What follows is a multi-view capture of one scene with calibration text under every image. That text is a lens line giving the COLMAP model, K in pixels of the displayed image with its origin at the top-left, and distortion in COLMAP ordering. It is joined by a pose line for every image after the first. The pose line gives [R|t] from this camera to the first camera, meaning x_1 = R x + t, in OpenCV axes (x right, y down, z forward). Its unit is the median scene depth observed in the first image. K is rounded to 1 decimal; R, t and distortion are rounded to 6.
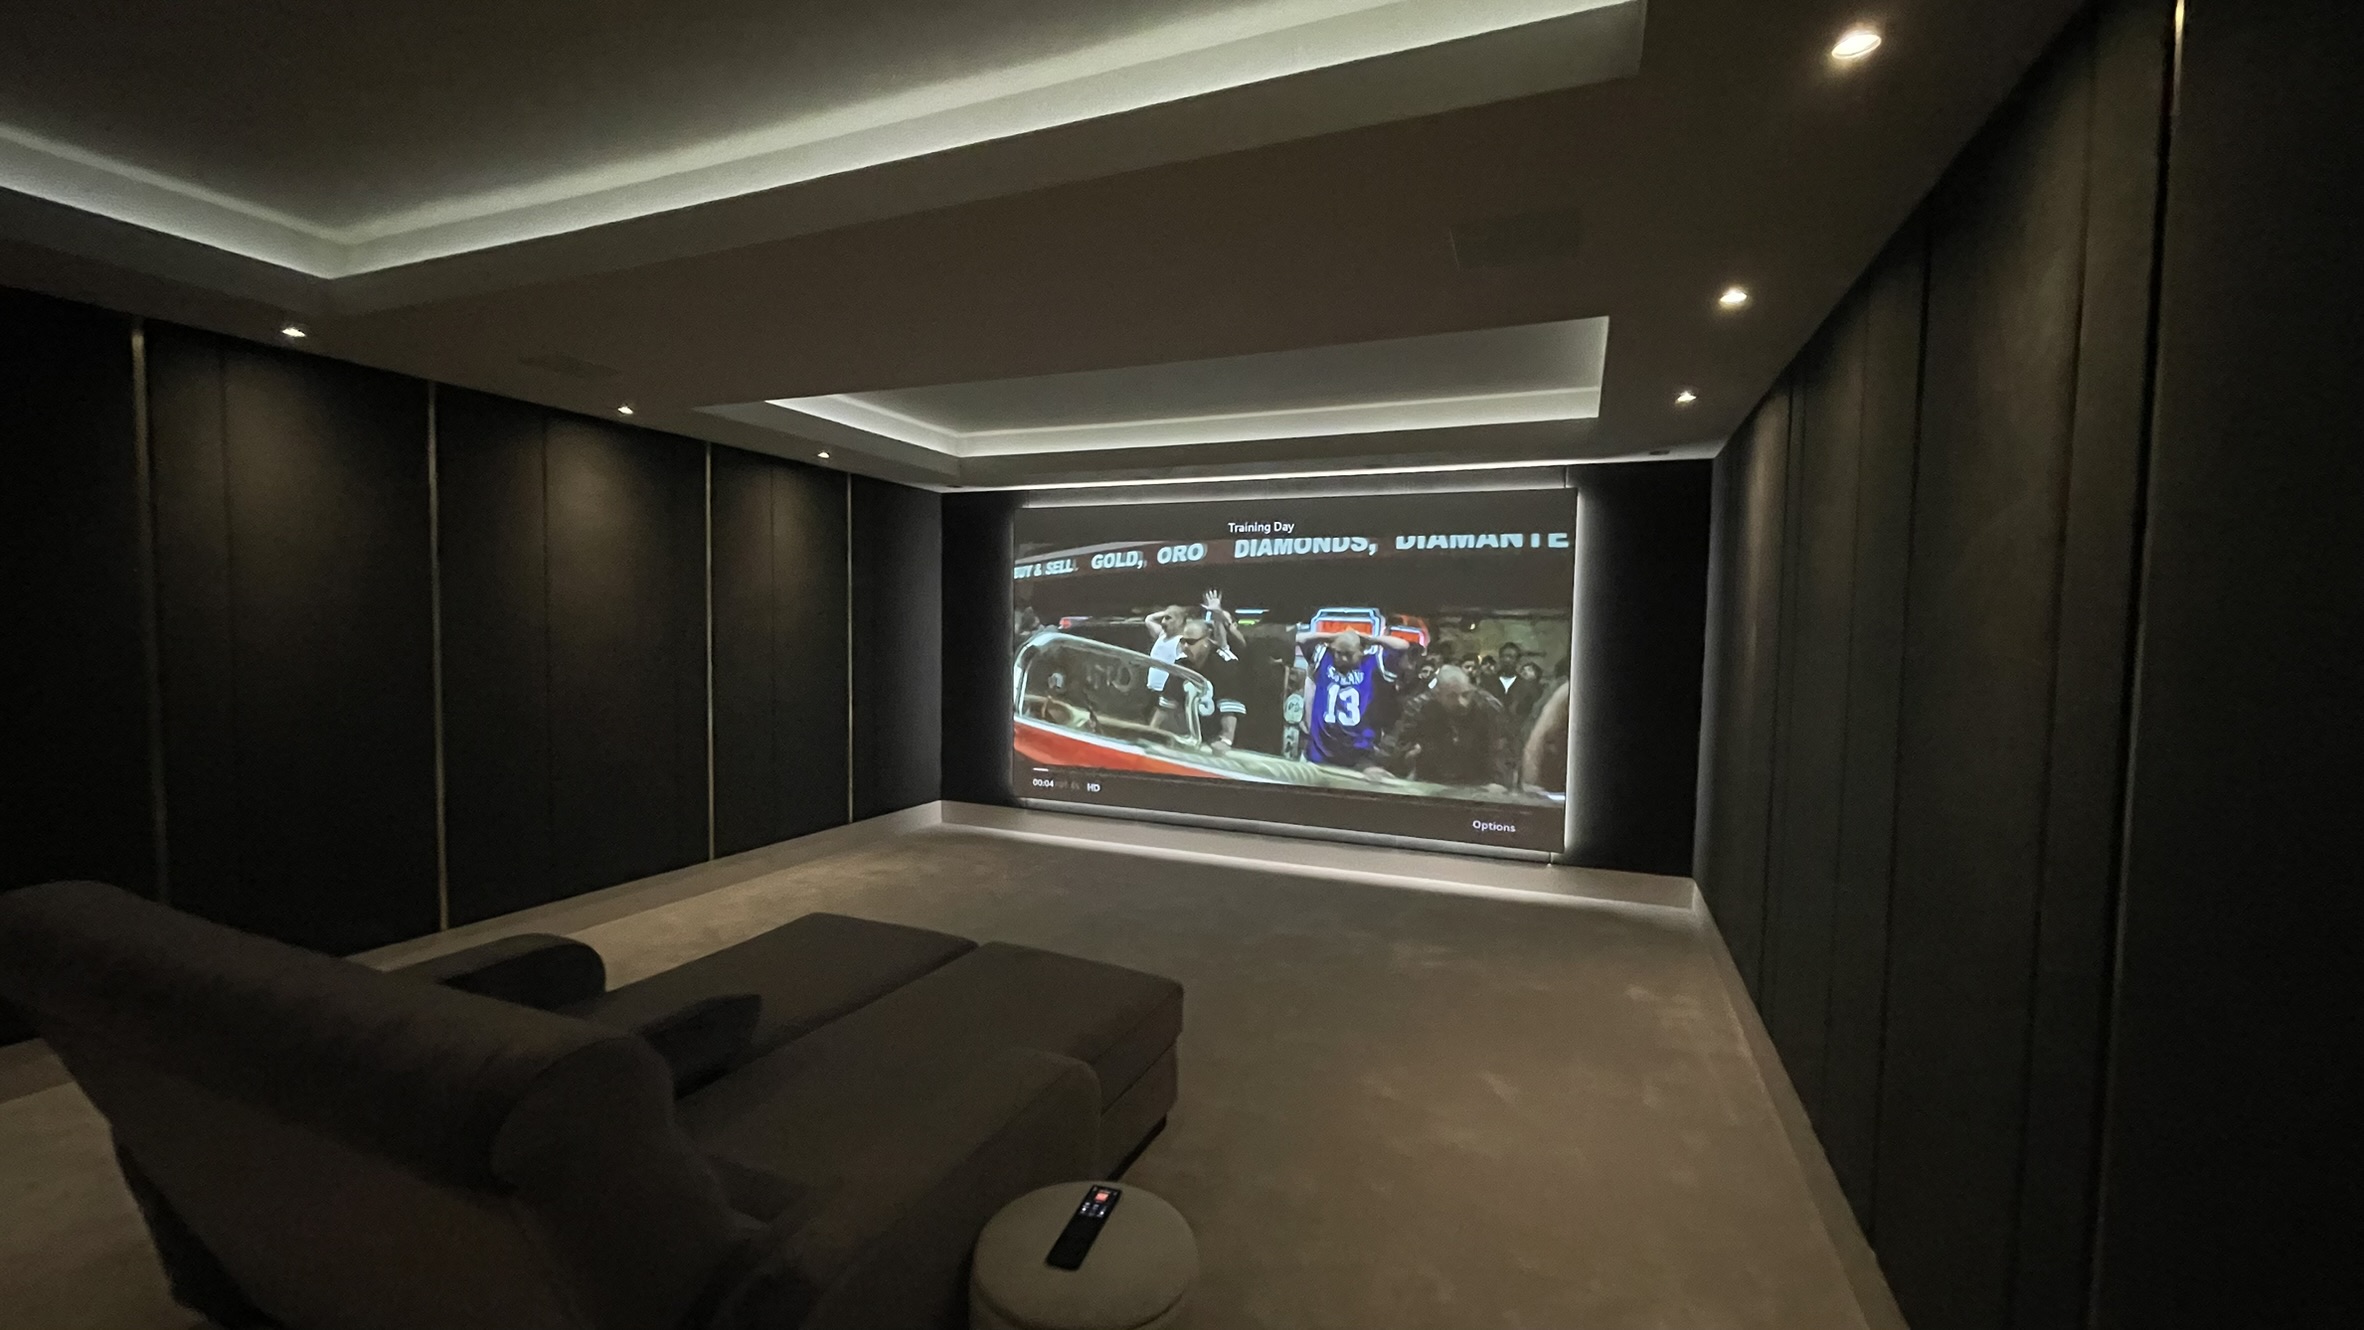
lens RADIAL K [[953.0, 0, 1179.6], [0, 953.0, 671.6], [0, 0, 1]] dist [0.011533, -0.000353]
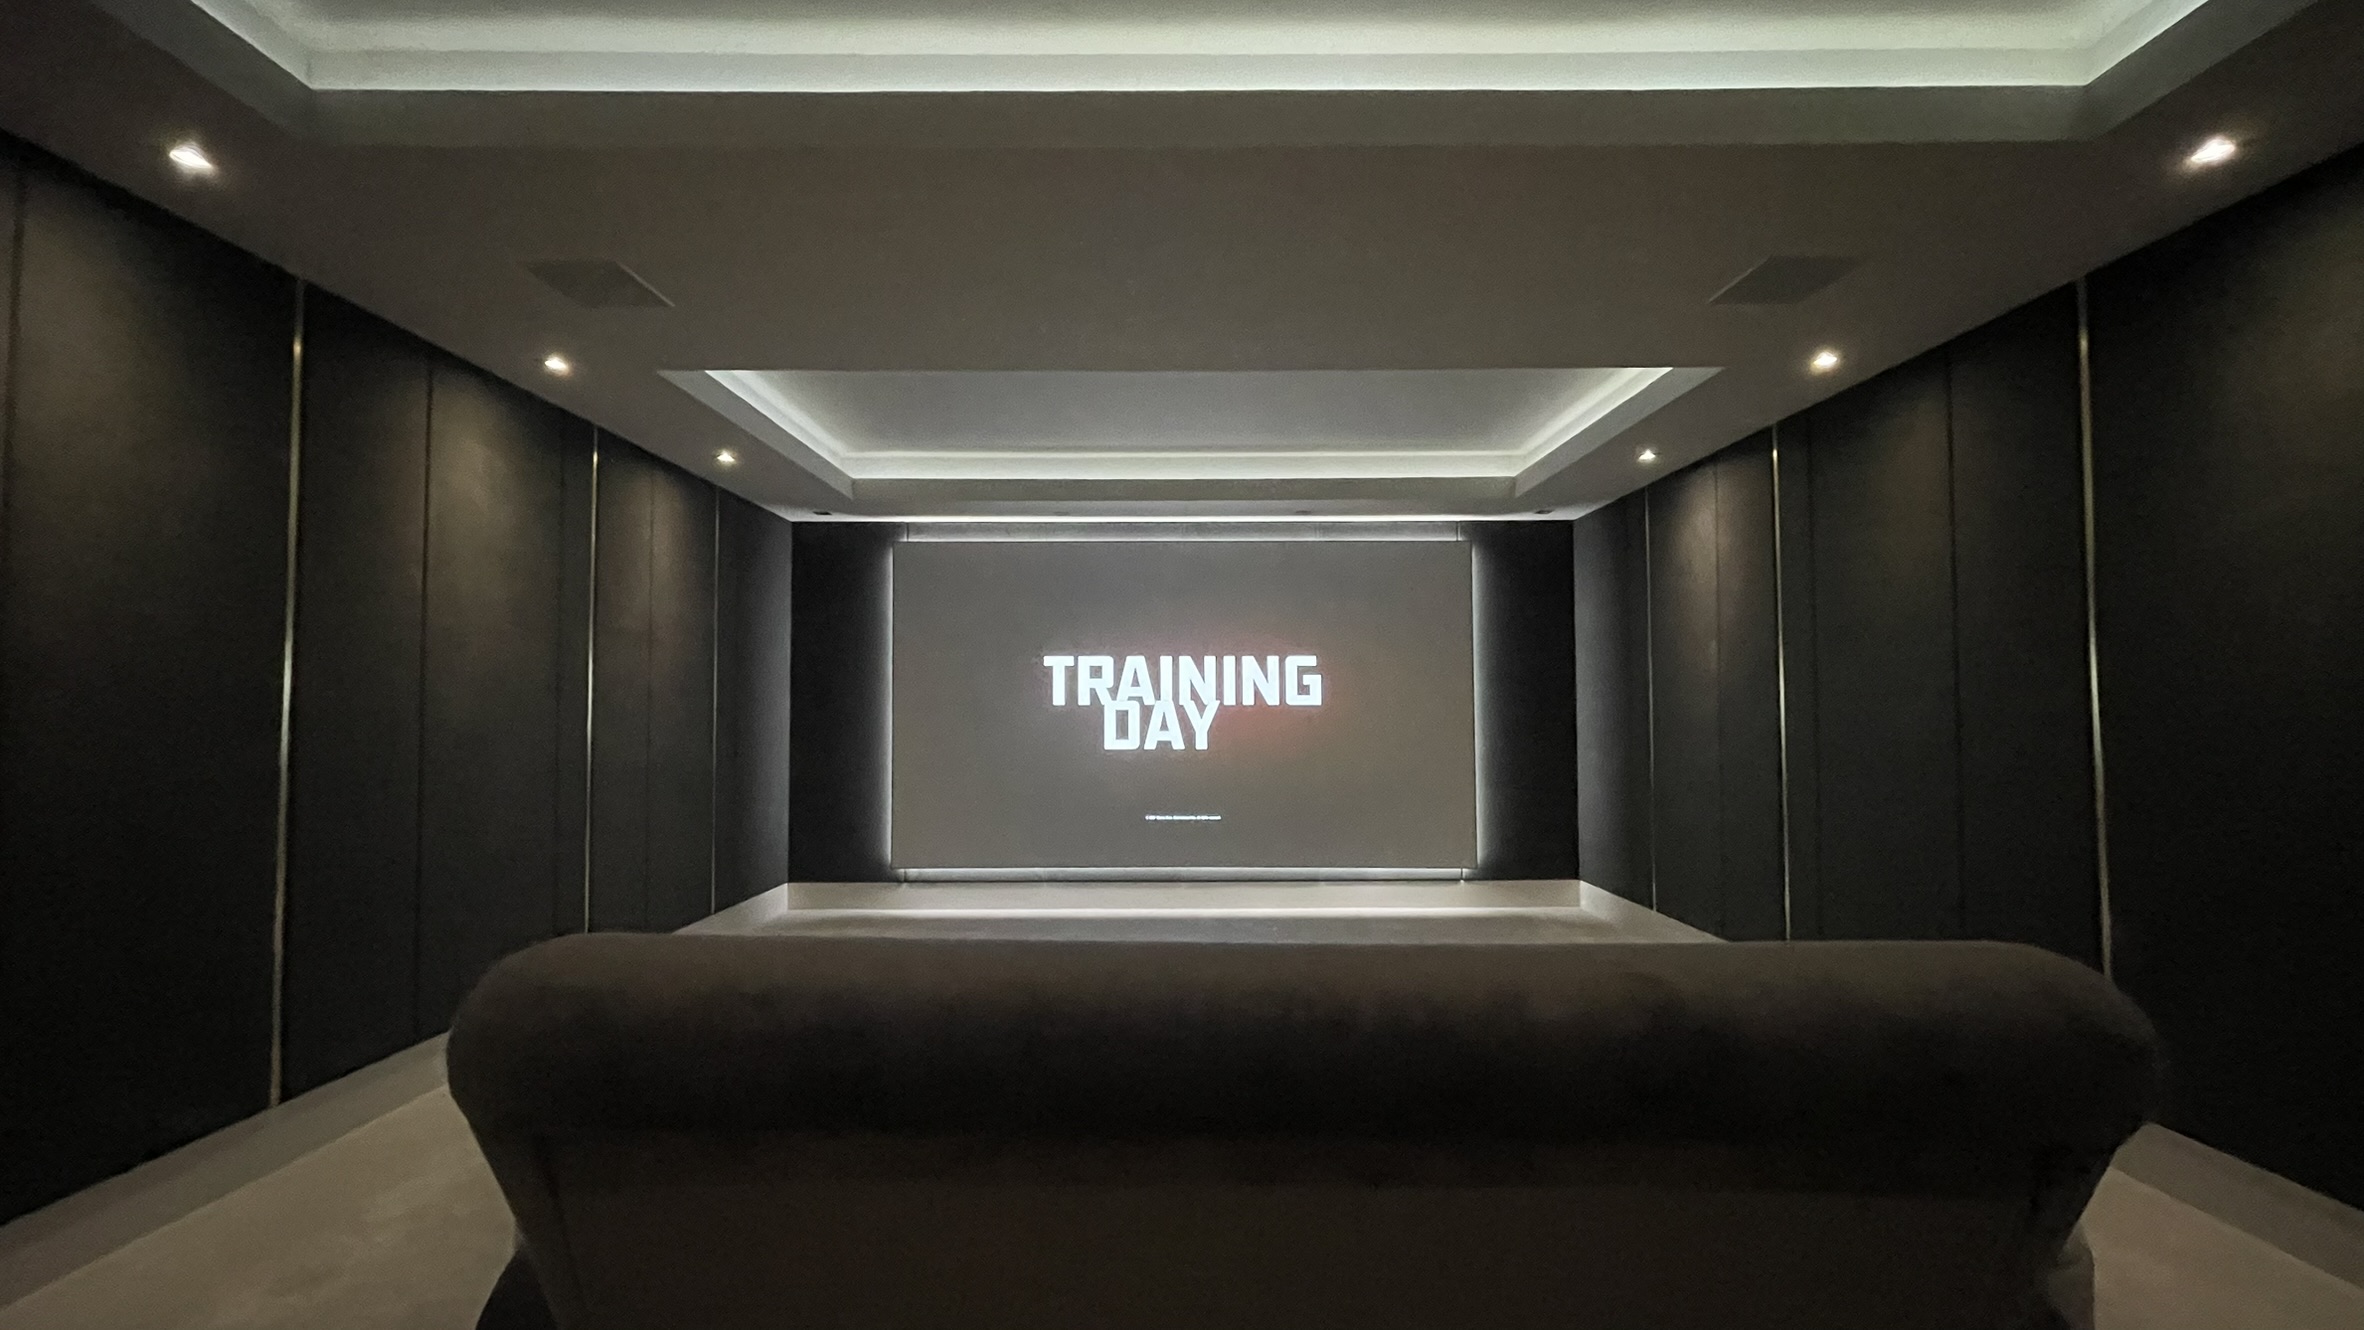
lens RADIAL K [[953.0, 0, 1167.5], [0, 953.0, 676.5], [0, 0, 1]] dist [0.011533, -0.000353]
pose [[0.920572, -0.005517, 0.390534, -0.364133], [0.038326, 0.996350, -0.076269, 0.041677], [-0.388688, 0.085179, 0.917424, 0.116085]]
